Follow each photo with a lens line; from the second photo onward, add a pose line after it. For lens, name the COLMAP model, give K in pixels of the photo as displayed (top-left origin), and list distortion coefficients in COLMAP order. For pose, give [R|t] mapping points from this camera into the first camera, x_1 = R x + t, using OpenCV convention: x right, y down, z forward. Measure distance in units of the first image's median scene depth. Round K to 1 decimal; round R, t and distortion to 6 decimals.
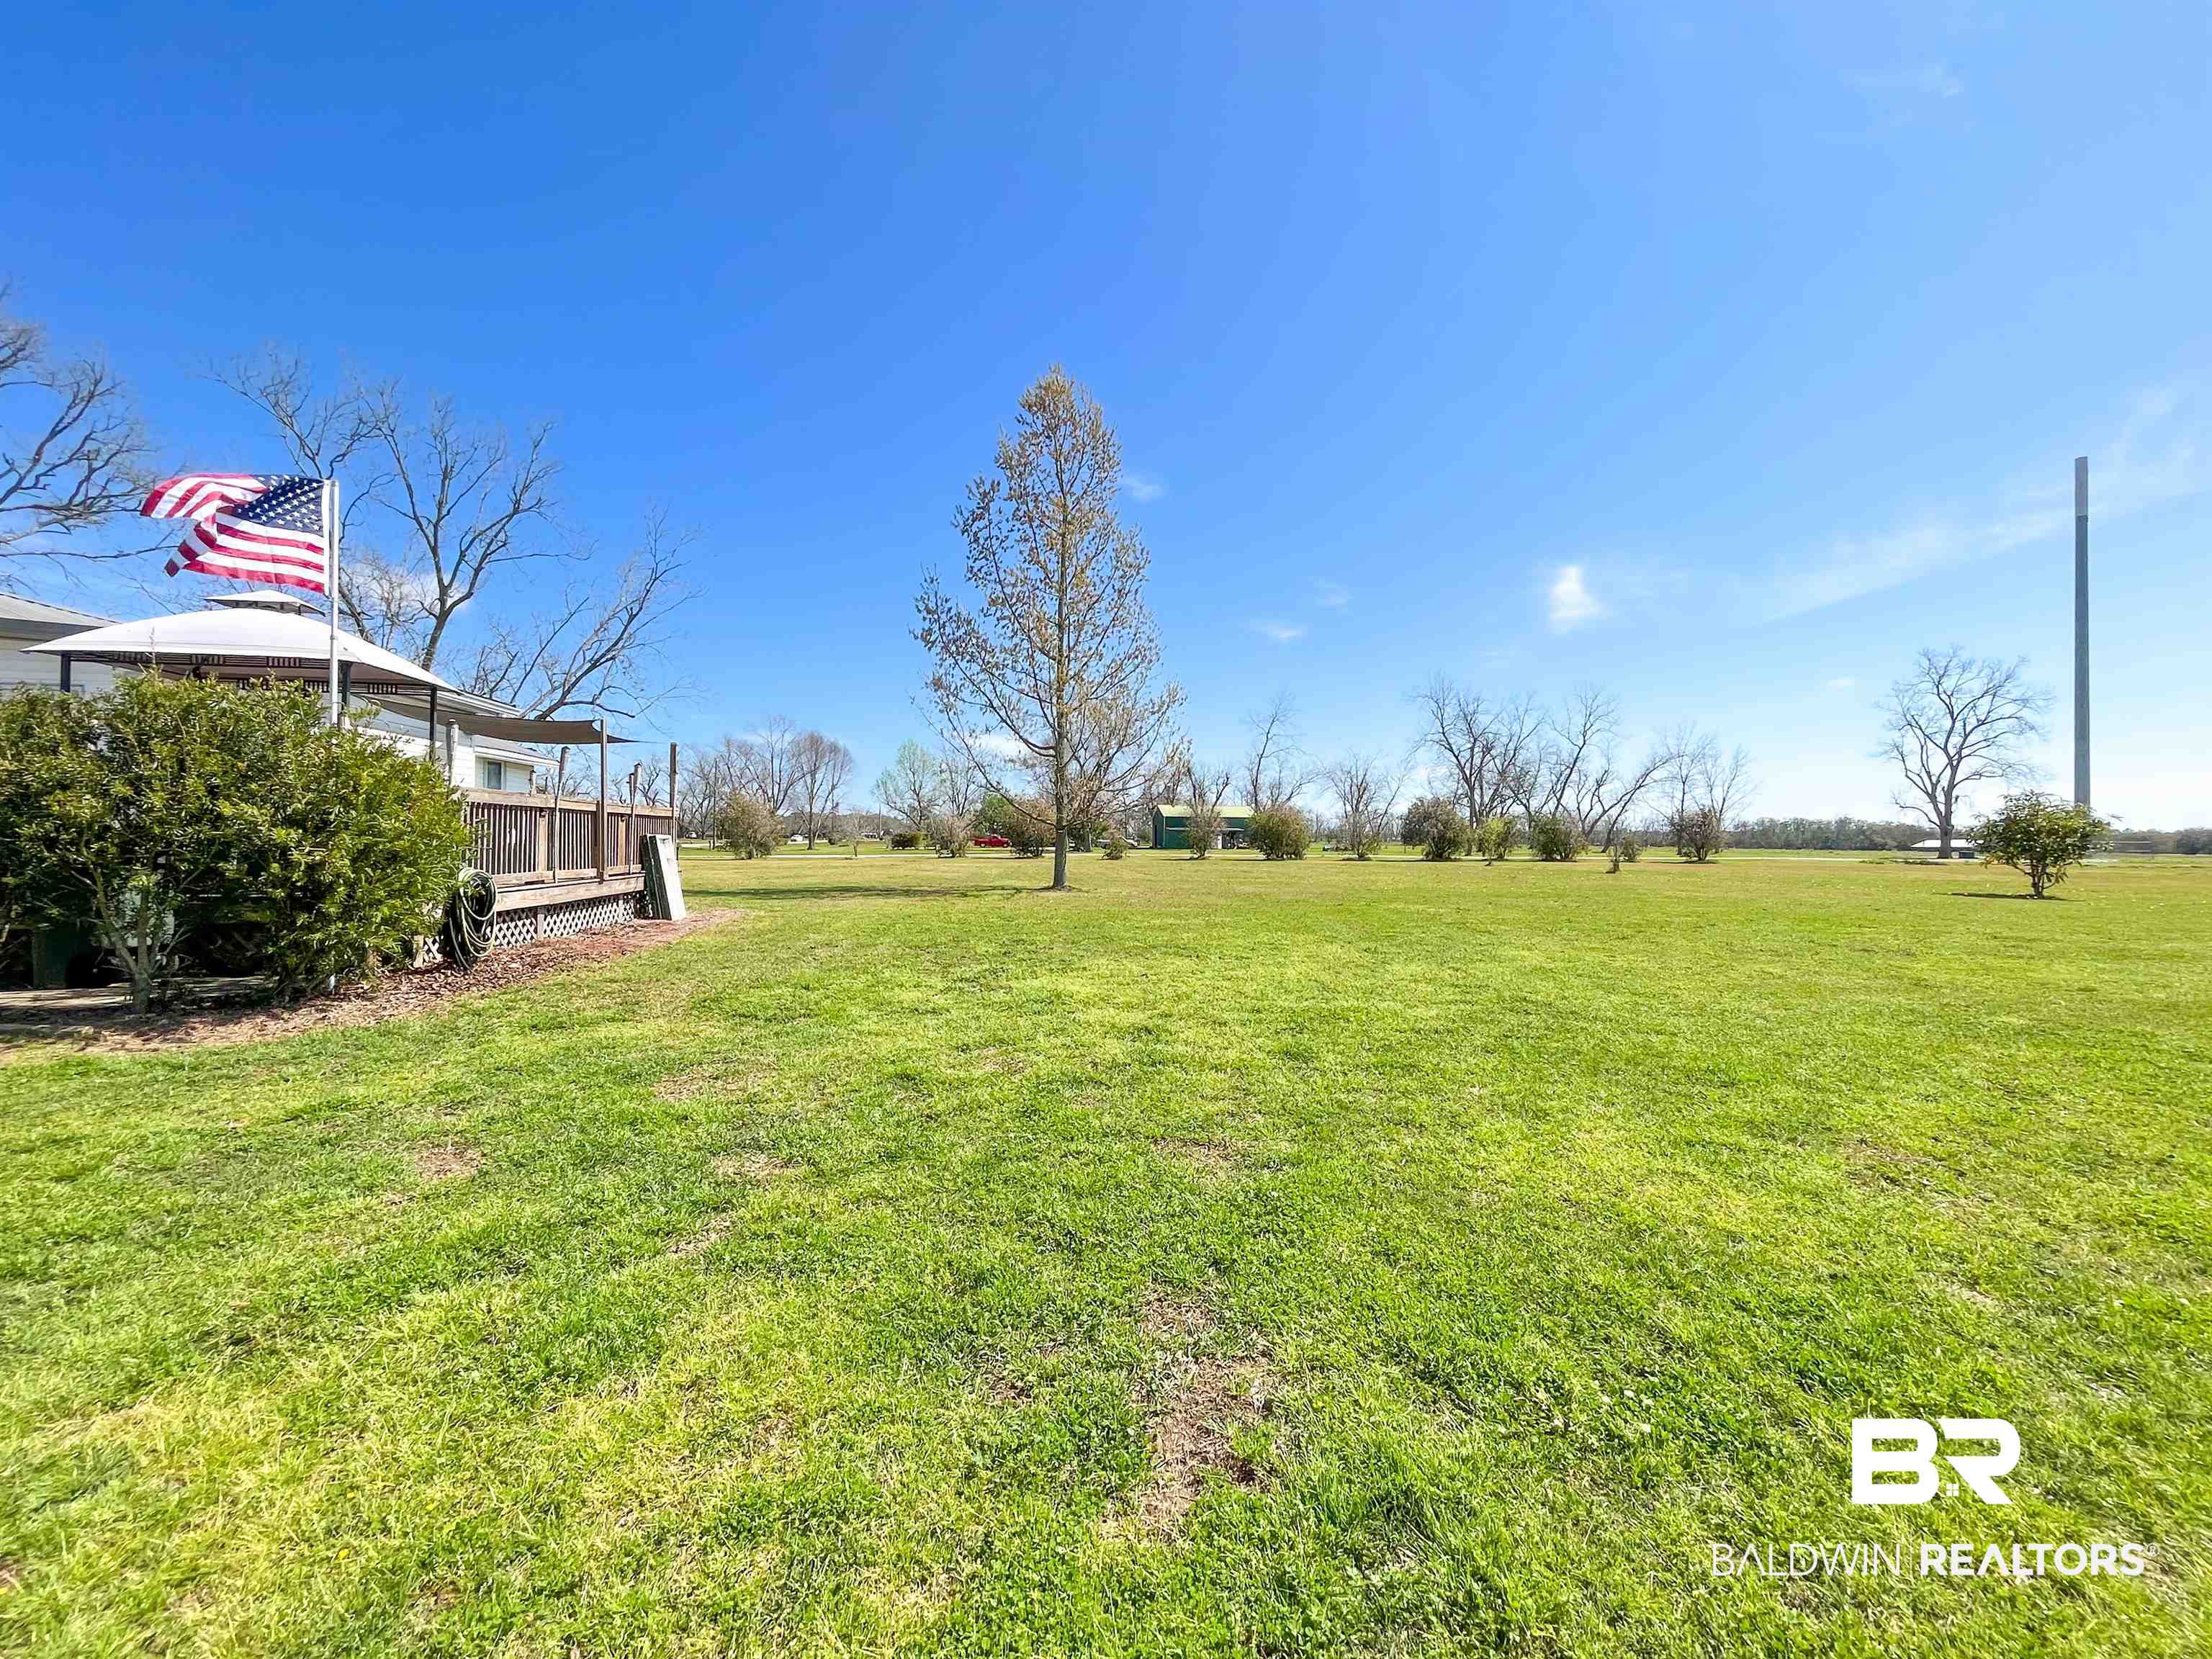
lens RADIAL K [[896.8, 0, 1096.5], [0, 896.8, 833.6], [0, 0, 1]] dist [-0.002671, -0.000405]
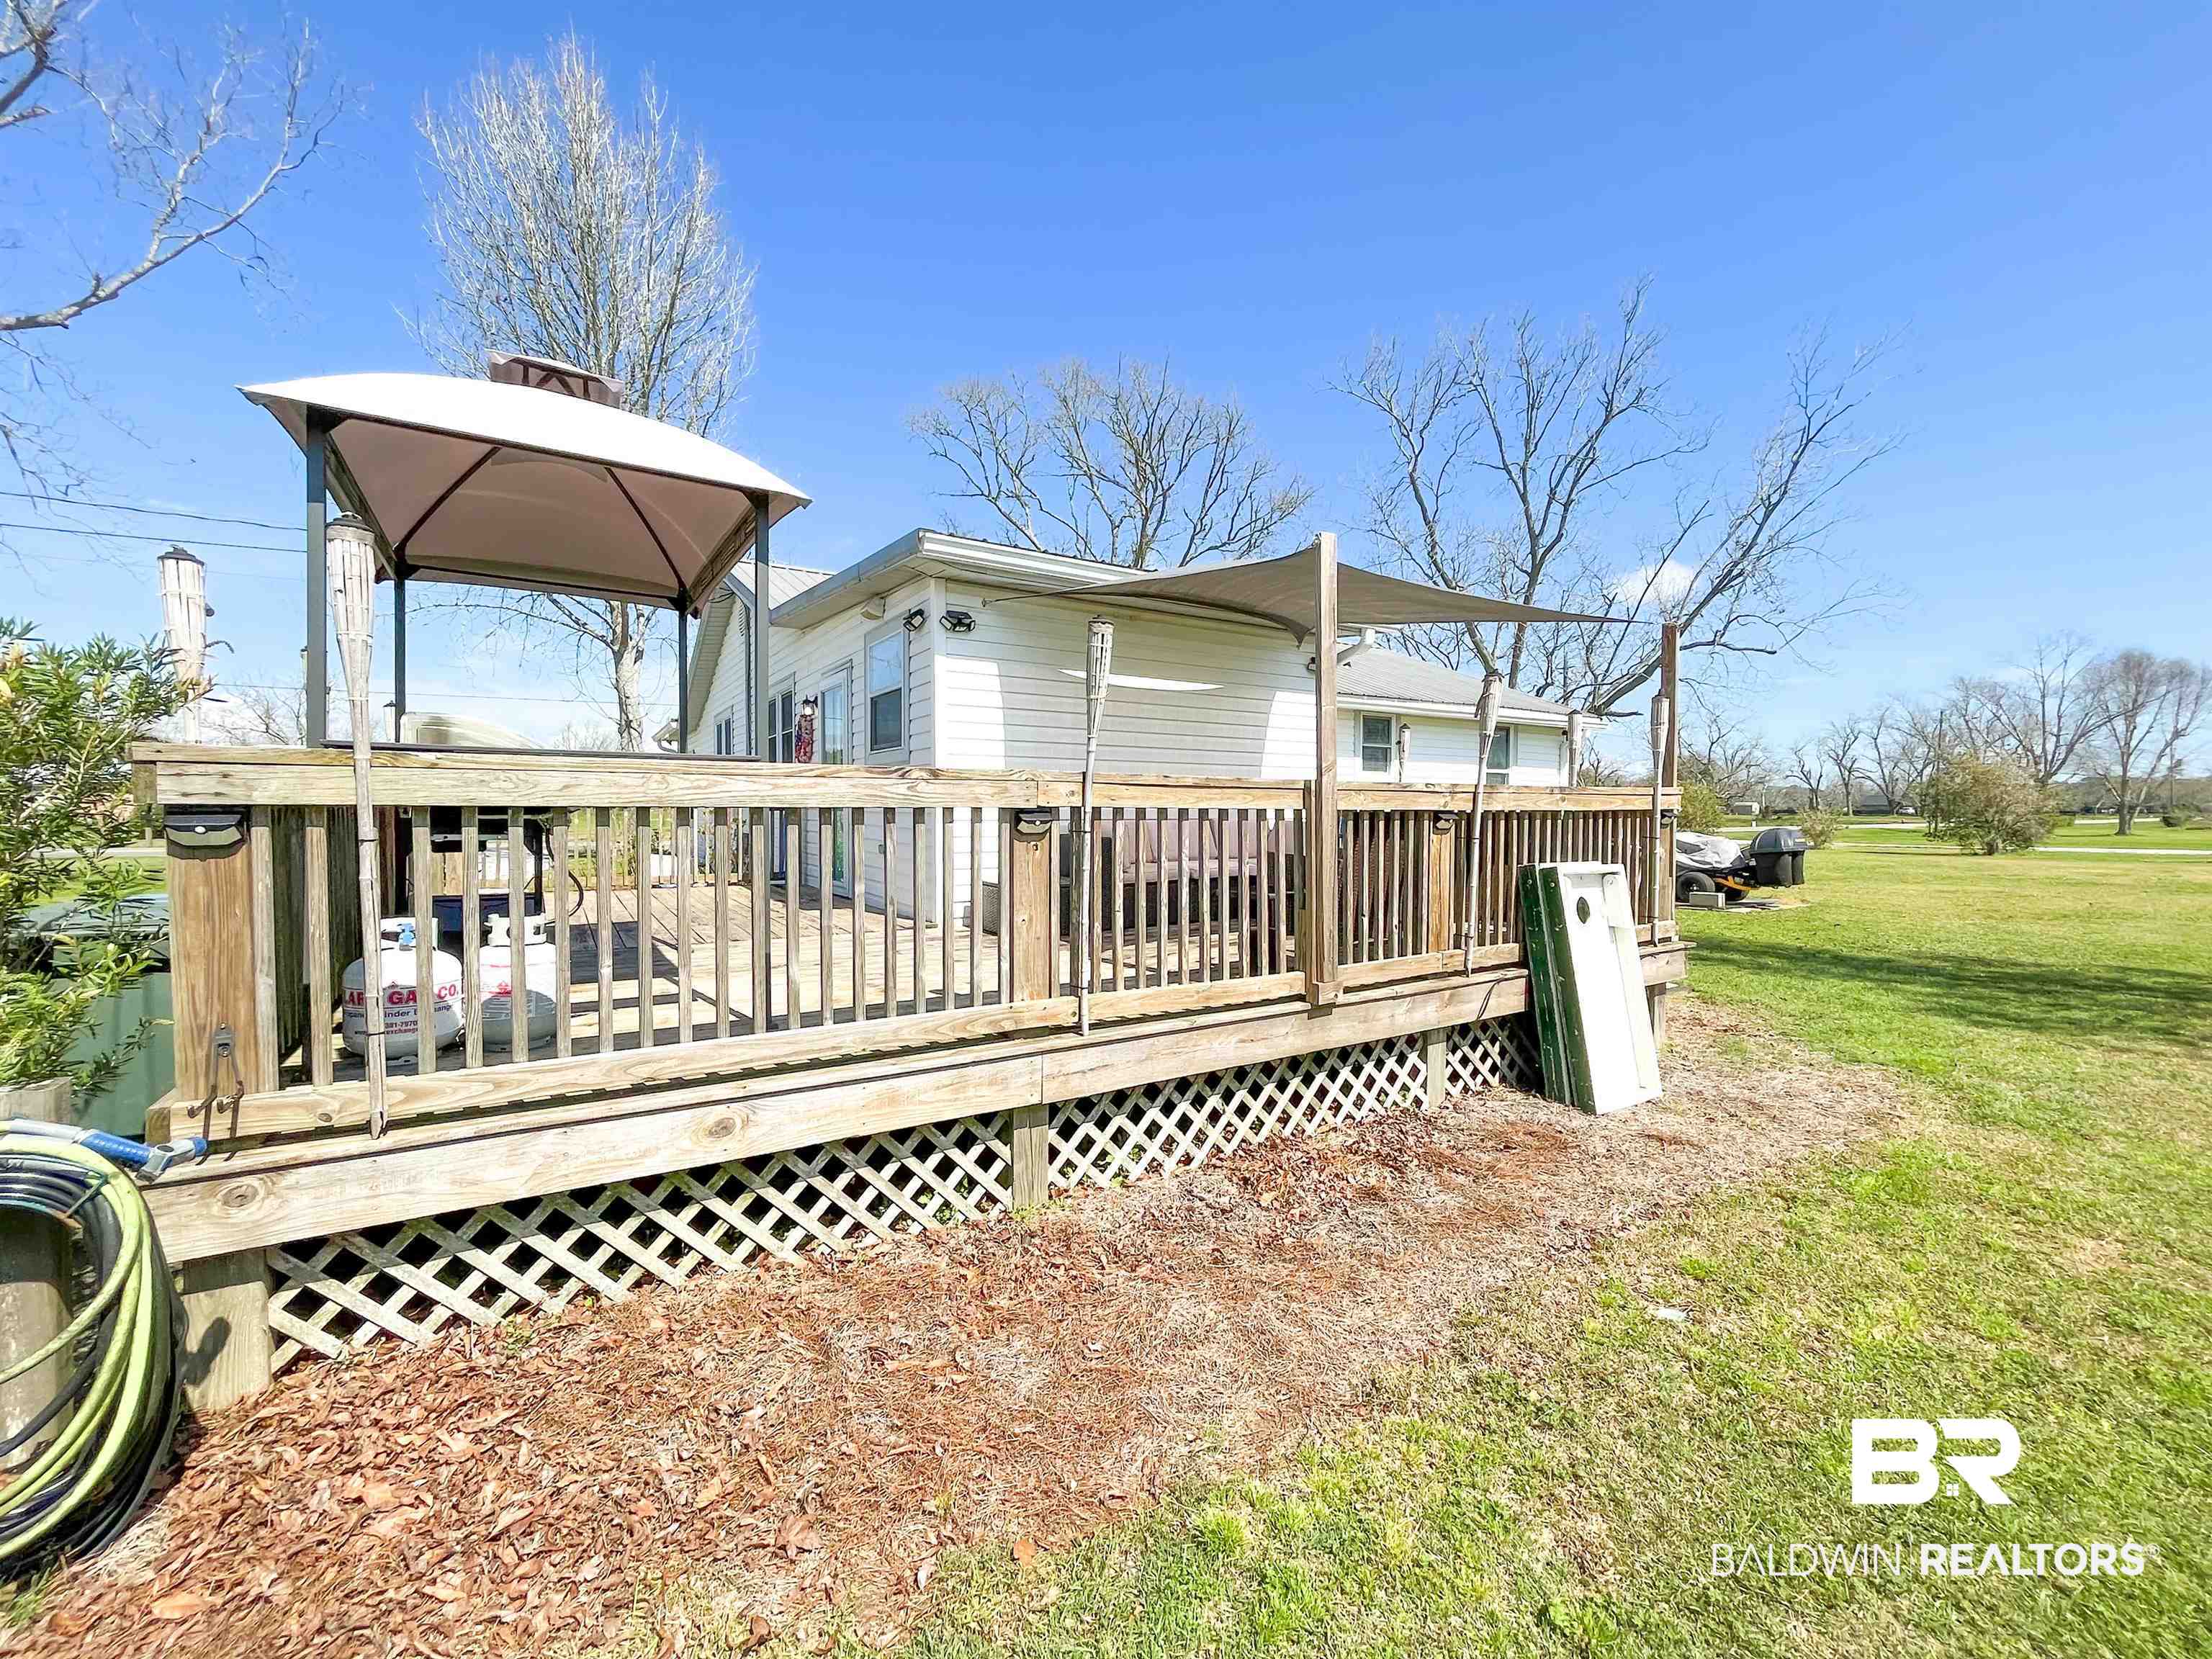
lens RADIAL K [[896.8, 0, 1114.8], [0, 896.8, 822.6], [0, 0, 1]] dist [-0.002671, -0.000405]
pose [[0.405636, 0.011003, -0.913968, -0.090155], [0.003982, 0.999897, 0.013804, -0.008655], [0.914026, -0.009239, 0.405550, 0.266532]]
